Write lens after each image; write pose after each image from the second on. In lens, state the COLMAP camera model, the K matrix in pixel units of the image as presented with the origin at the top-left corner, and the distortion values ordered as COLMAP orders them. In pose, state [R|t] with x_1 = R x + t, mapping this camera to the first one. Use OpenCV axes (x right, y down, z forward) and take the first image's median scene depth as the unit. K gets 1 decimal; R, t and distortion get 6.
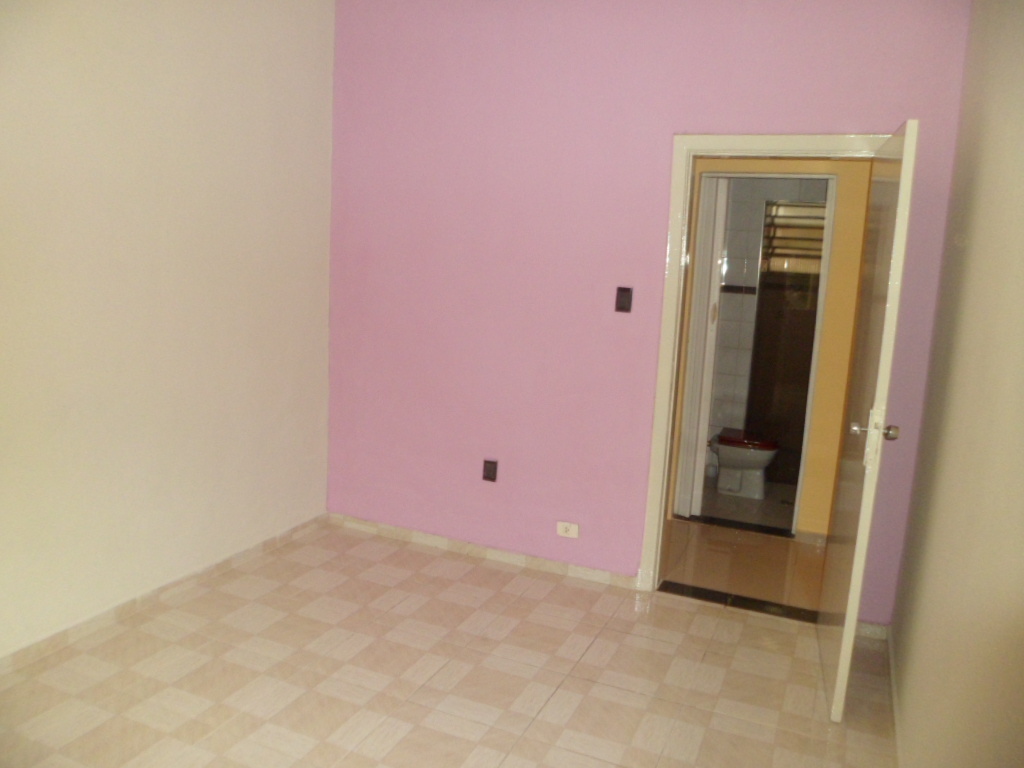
lens RADIAL K [[779.8, 0, 505.3], [0, 779.8, 379.4], [0, 0, 1]] dist [-0.089019, 0.051368]
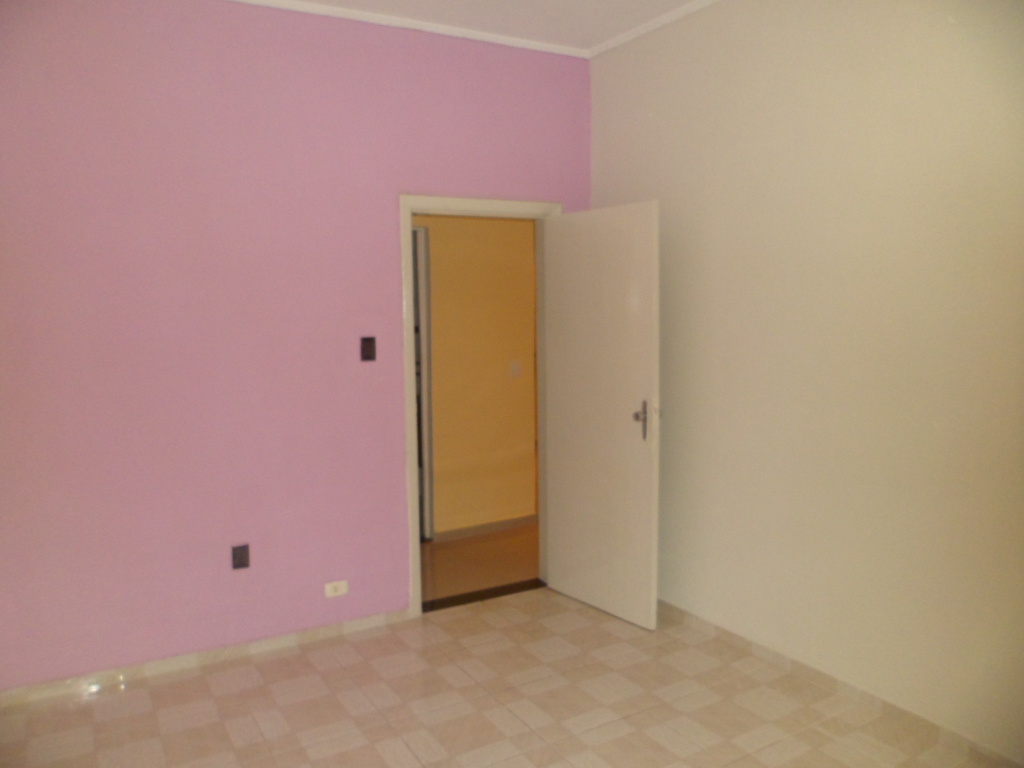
lens RADIAL K [[779.8, 0, 502.7], [0, 779.8, 389.9], [0, 0, 1]] dist [-0.089019, 0.051368]
pose [[0.597766, -0.146554, 0.788161, -0.566122], [0.174782, 0.983322, 0.050282, -0.069919], [-0.782385, 0.107699, 0.613412, 0.229041]]
